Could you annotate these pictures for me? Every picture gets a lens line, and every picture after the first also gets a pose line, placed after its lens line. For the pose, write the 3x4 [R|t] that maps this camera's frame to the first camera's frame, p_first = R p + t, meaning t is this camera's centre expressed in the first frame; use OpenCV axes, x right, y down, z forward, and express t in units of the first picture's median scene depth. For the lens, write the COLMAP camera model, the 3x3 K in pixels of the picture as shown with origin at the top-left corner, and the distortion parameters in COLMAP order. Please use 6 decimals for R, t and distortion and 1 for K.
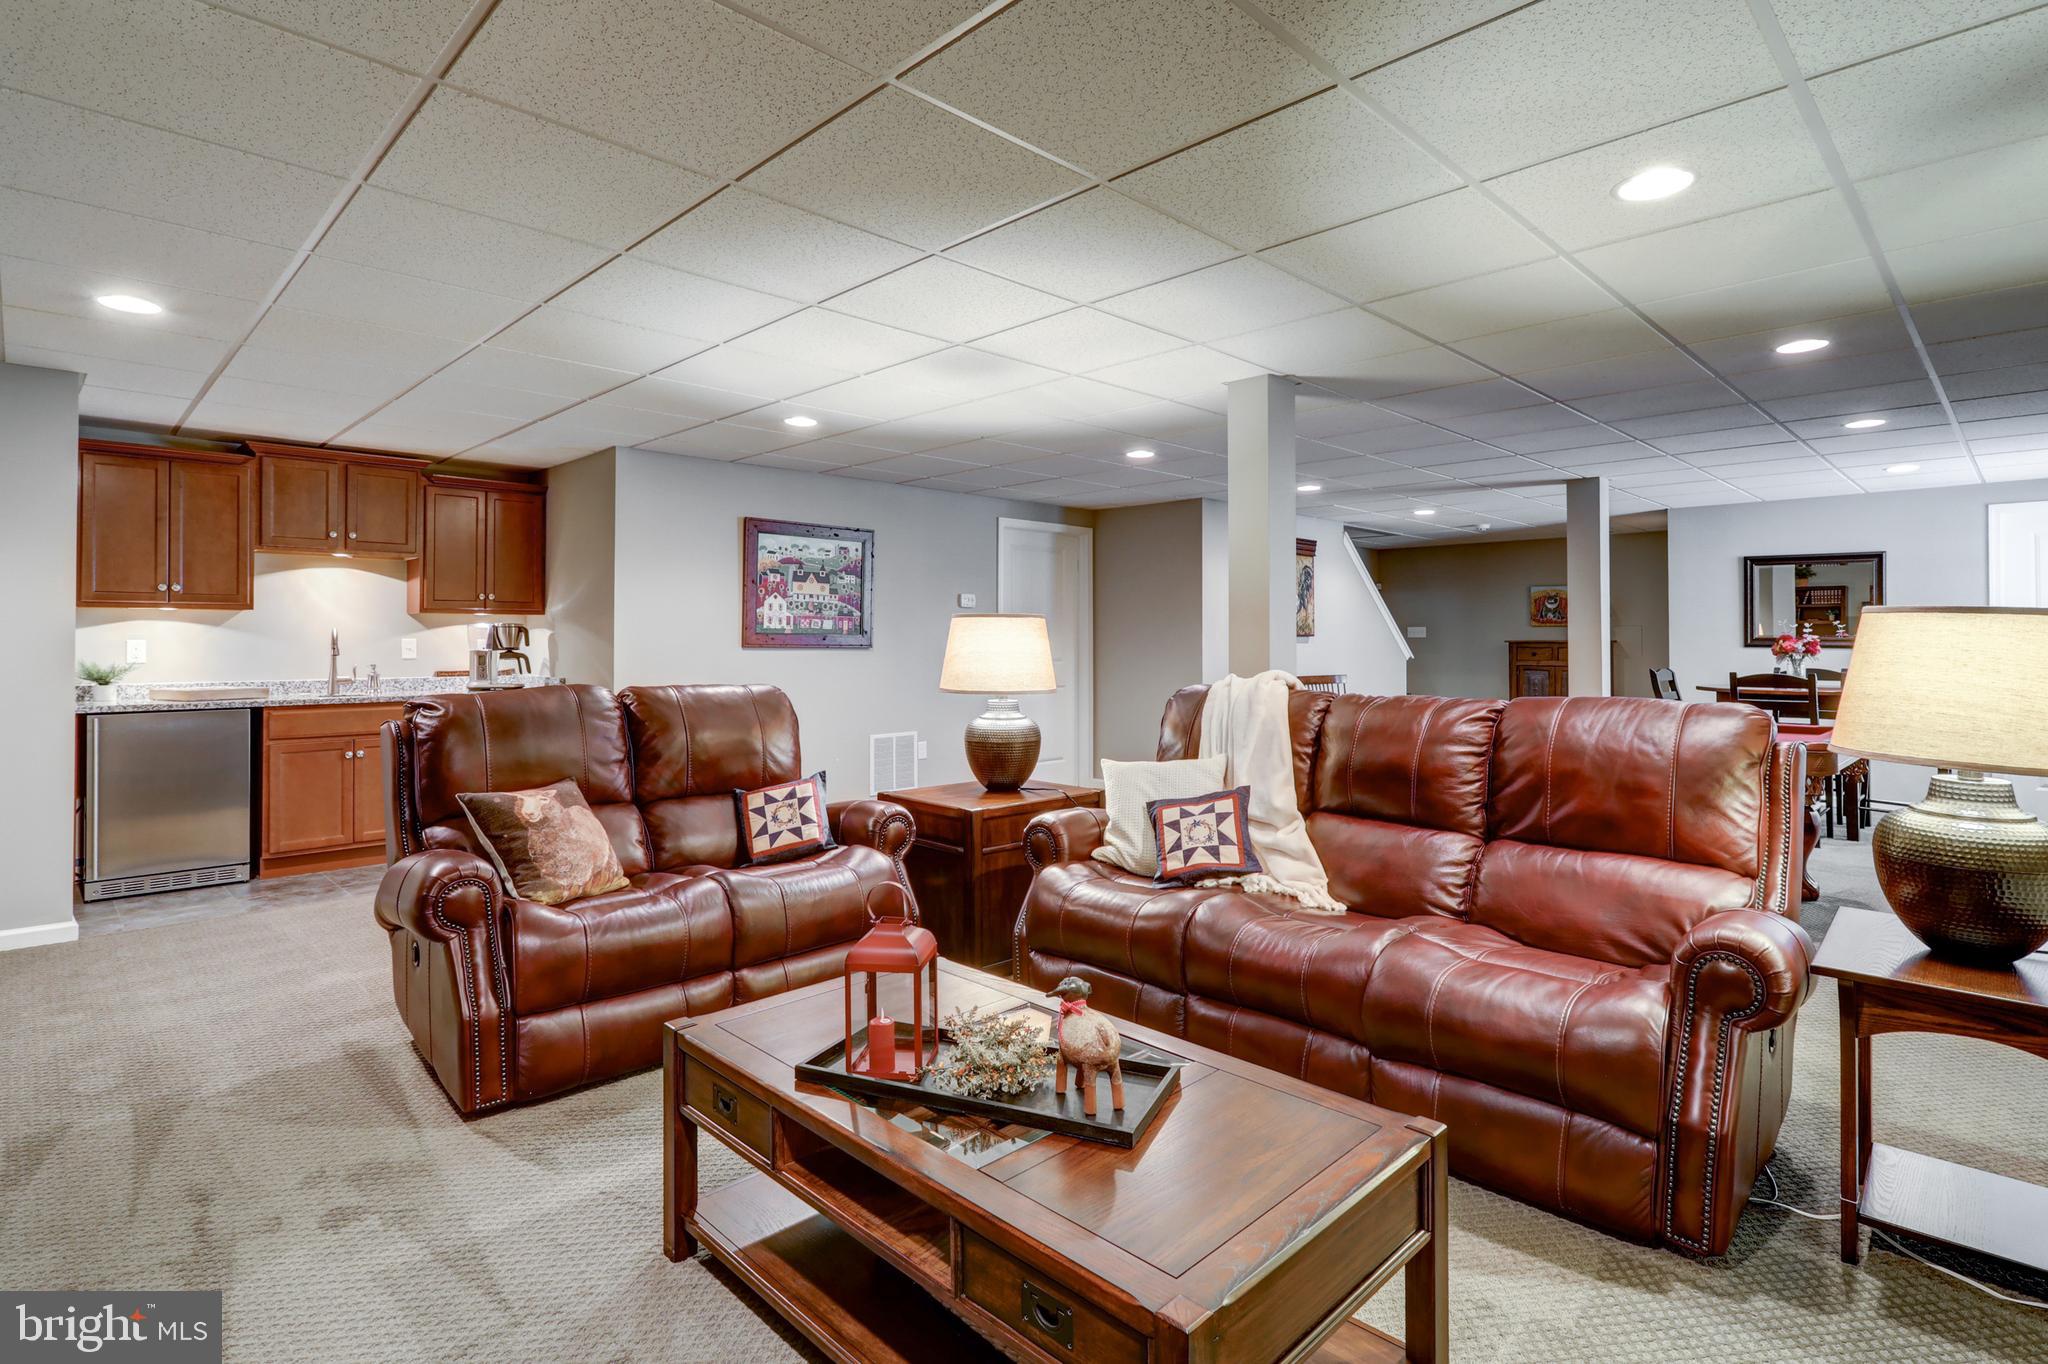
lens RADIAL K [[1025.9, 0, 1033.7], [0, 1025.9, 670.3], [0, 0, 1]] dist [-0.019015, 0.000624]
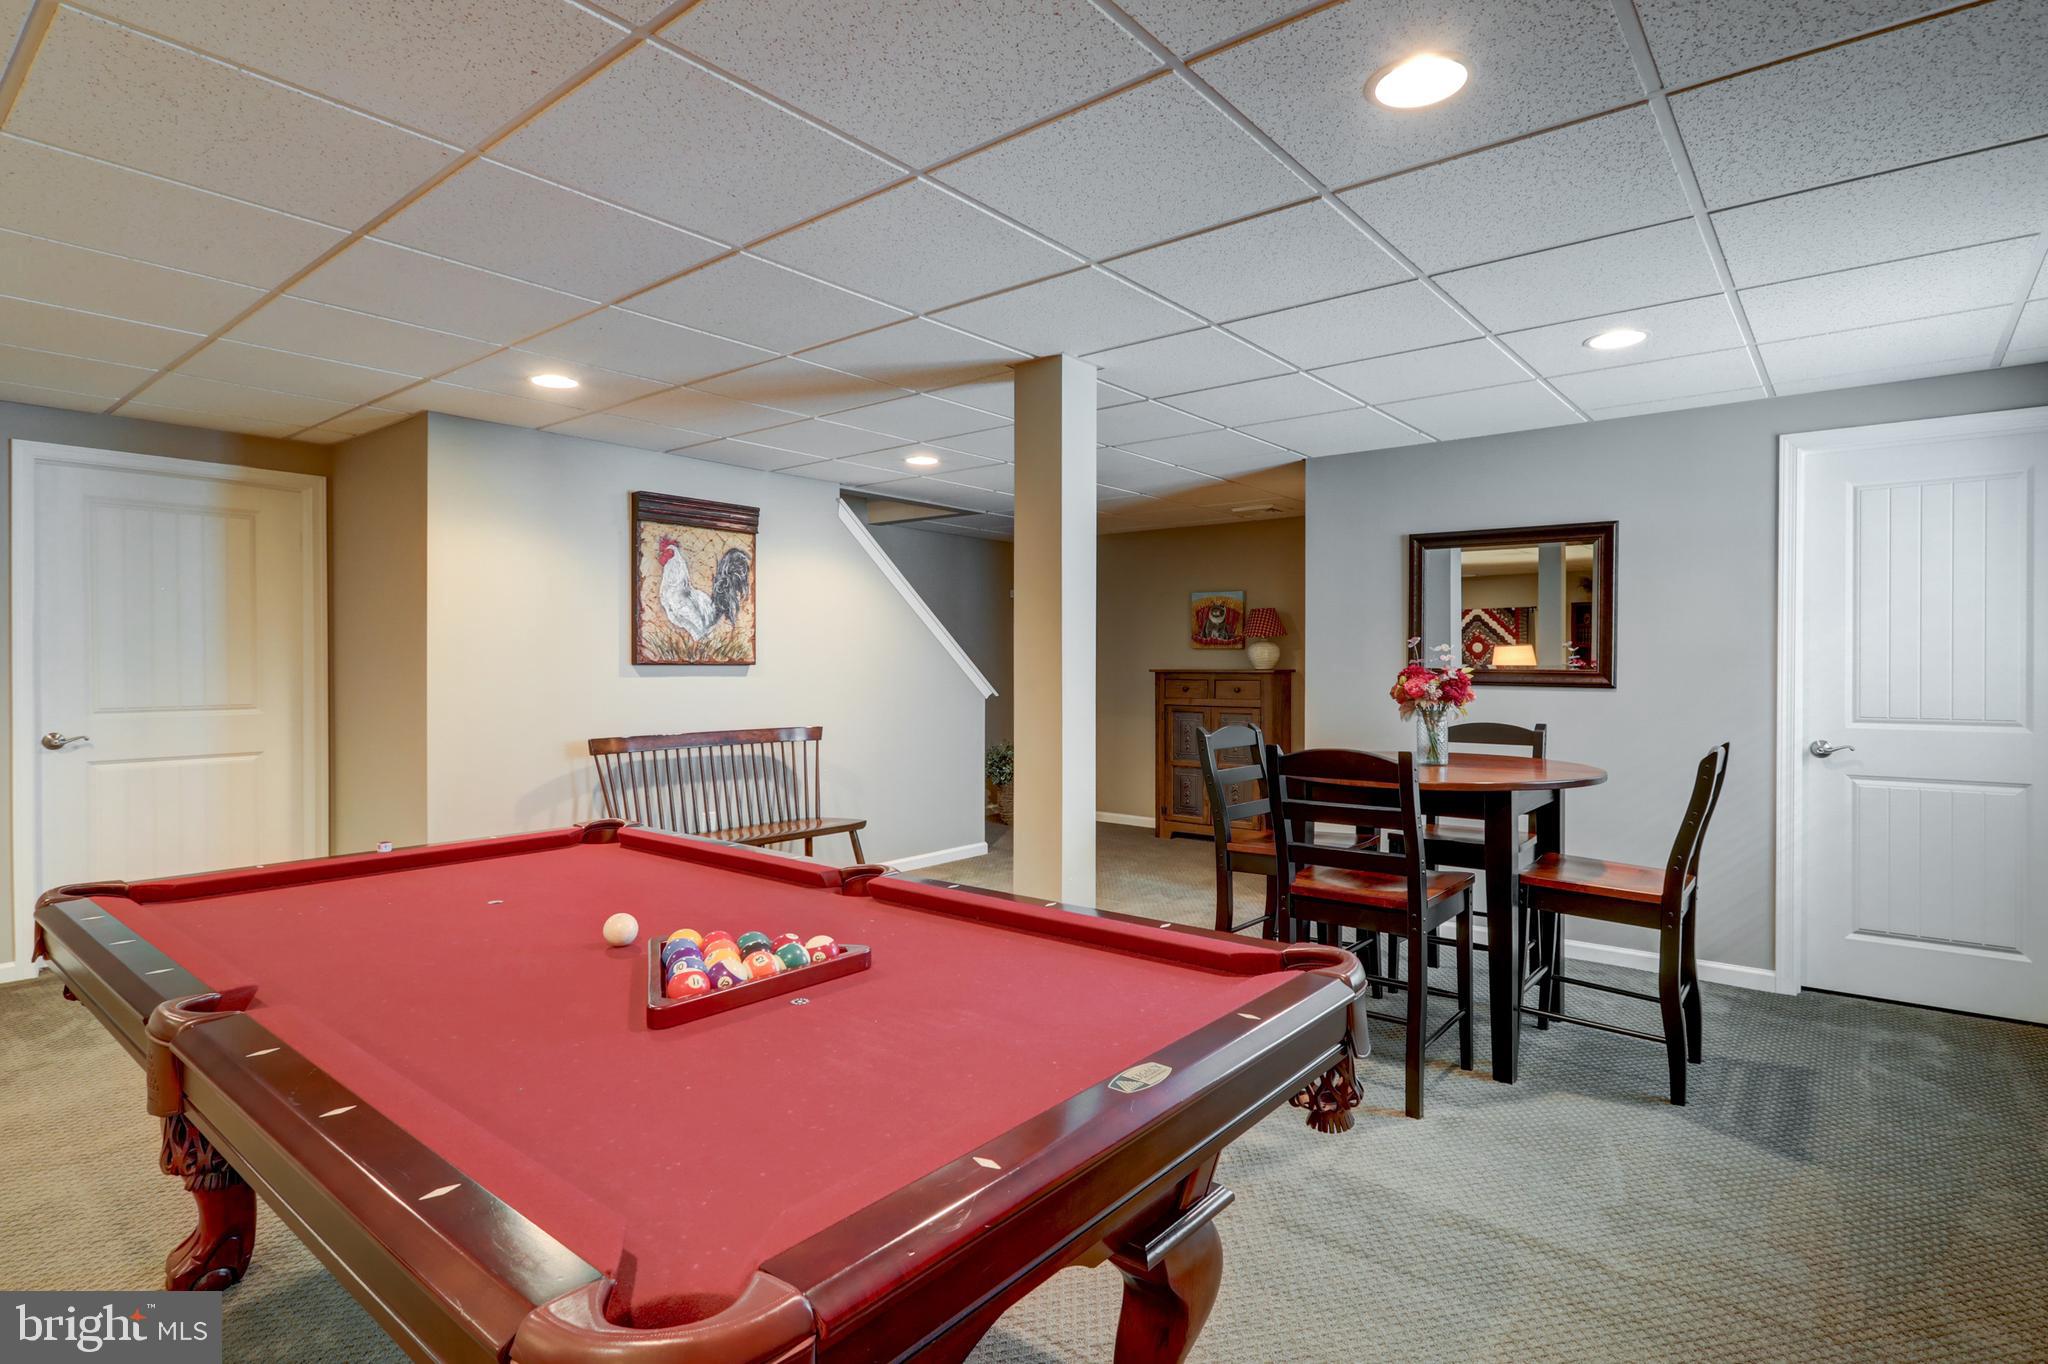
lens RADIAL K [[1025.9, 0, 1033.7], [0, 1025.9, 670.3], [0, 0, 1]] dist [-0.019015, 0.000624]
pose [[0.995218, 0.000392, 0.097683, 0.489490], [0.001796, 0.999749, -0.022320, -0.020407], [-0.097667, 0.022388, 0.994967, 0.488797]]
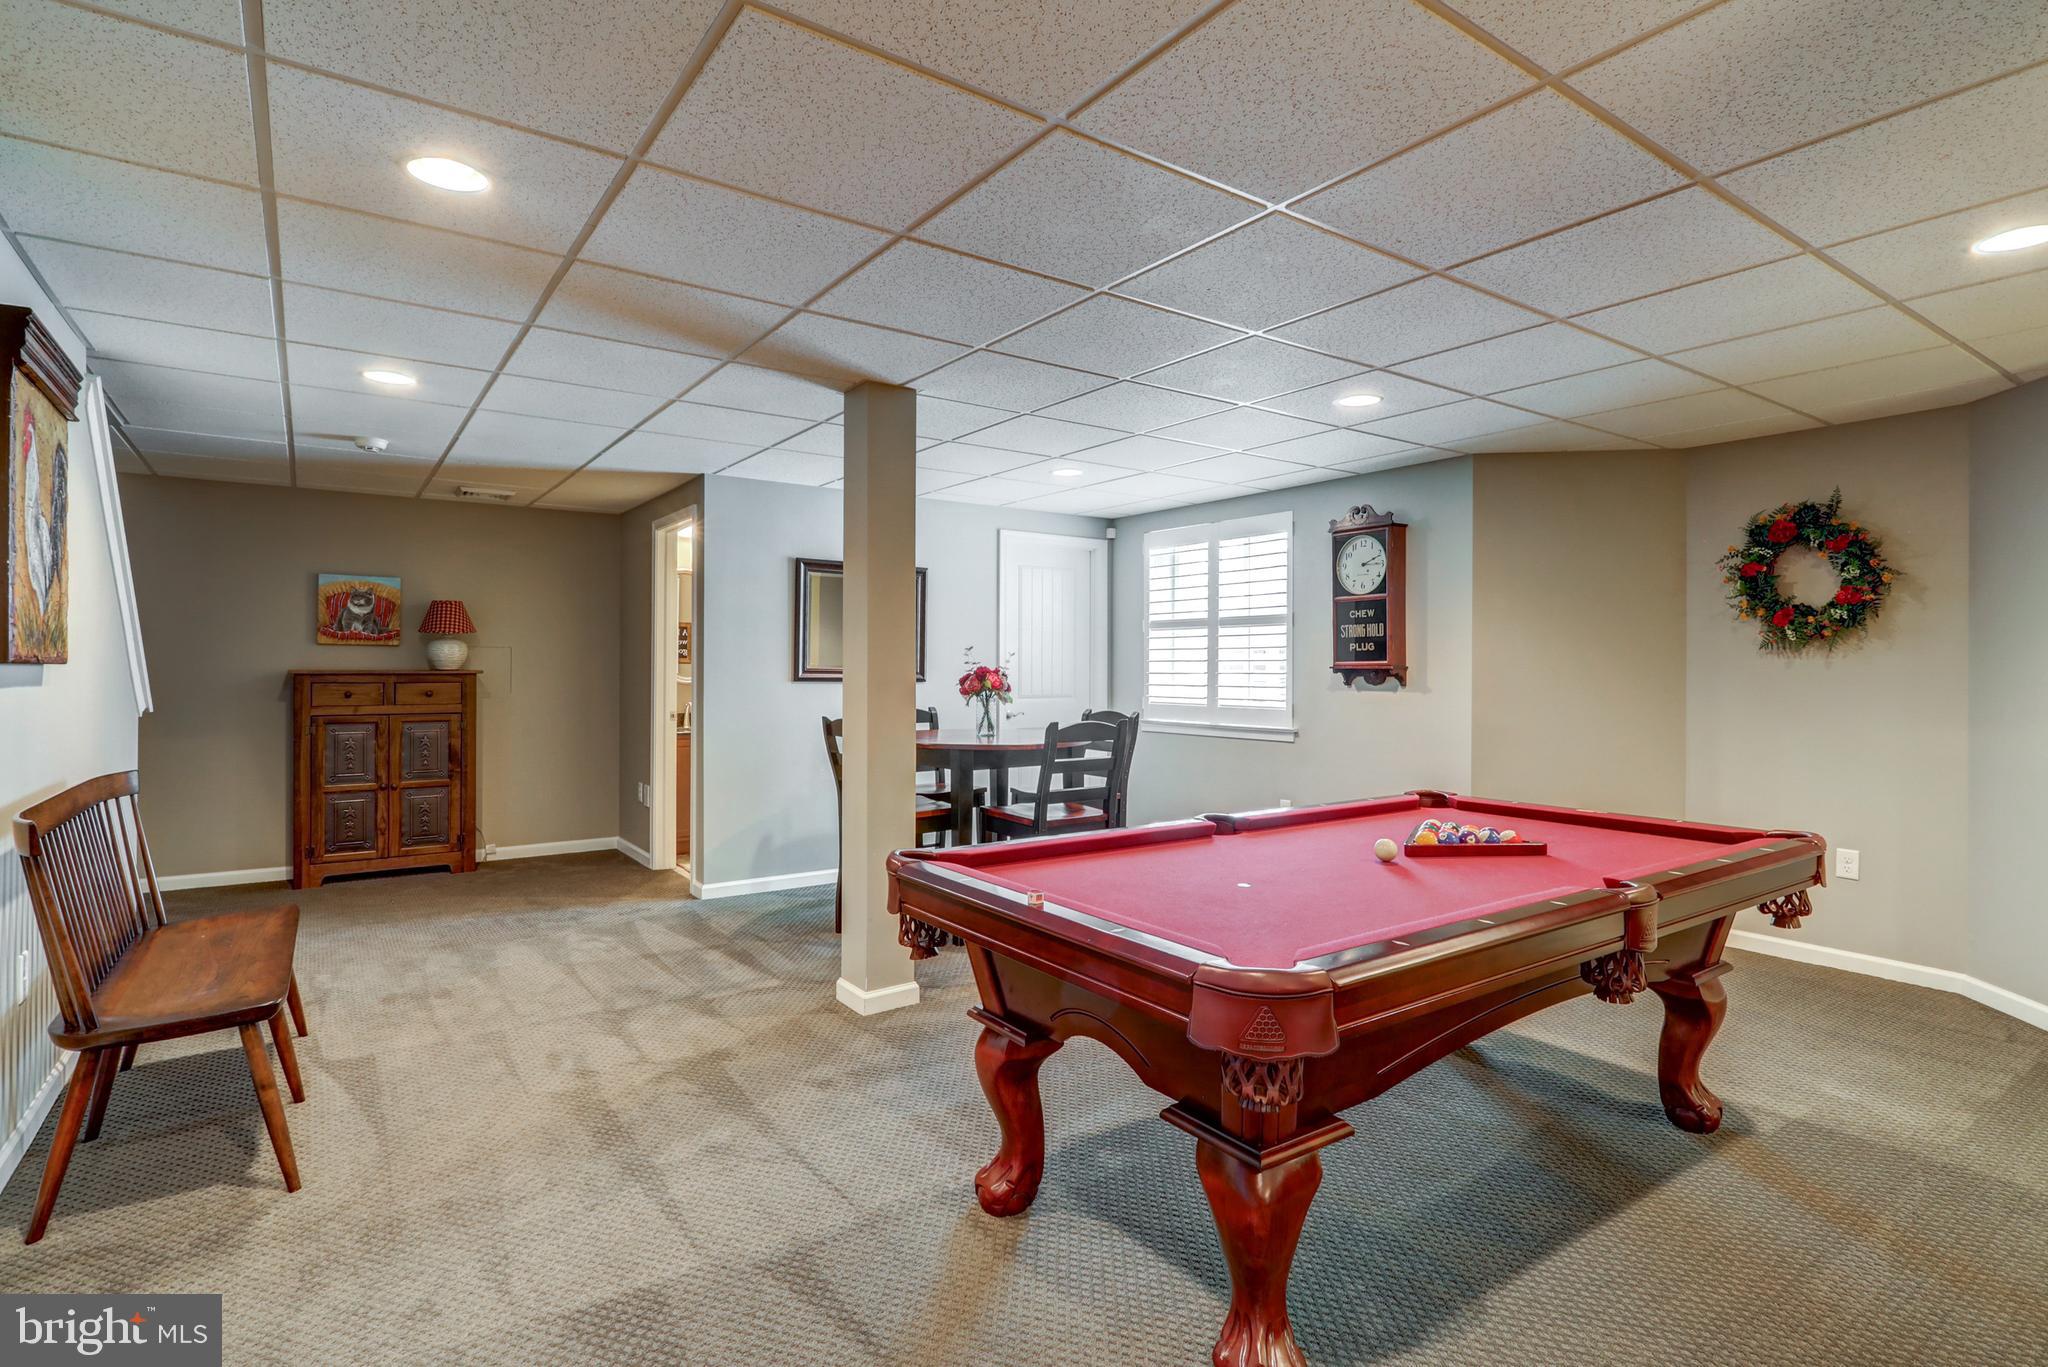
lens RADIAL K [[1027.4, 0, 1032.6], [0, 1027.4, 660.9], [0, 0, 1]] dist [-0.000988, 0.000179]
pose [[0.166974, 0.007606, 0.985932, 0.002245], [0.022068, 0.999691, -0.011449, -0.030220], [-0.985714, 0.023669, 0.166755, 0.827107]]
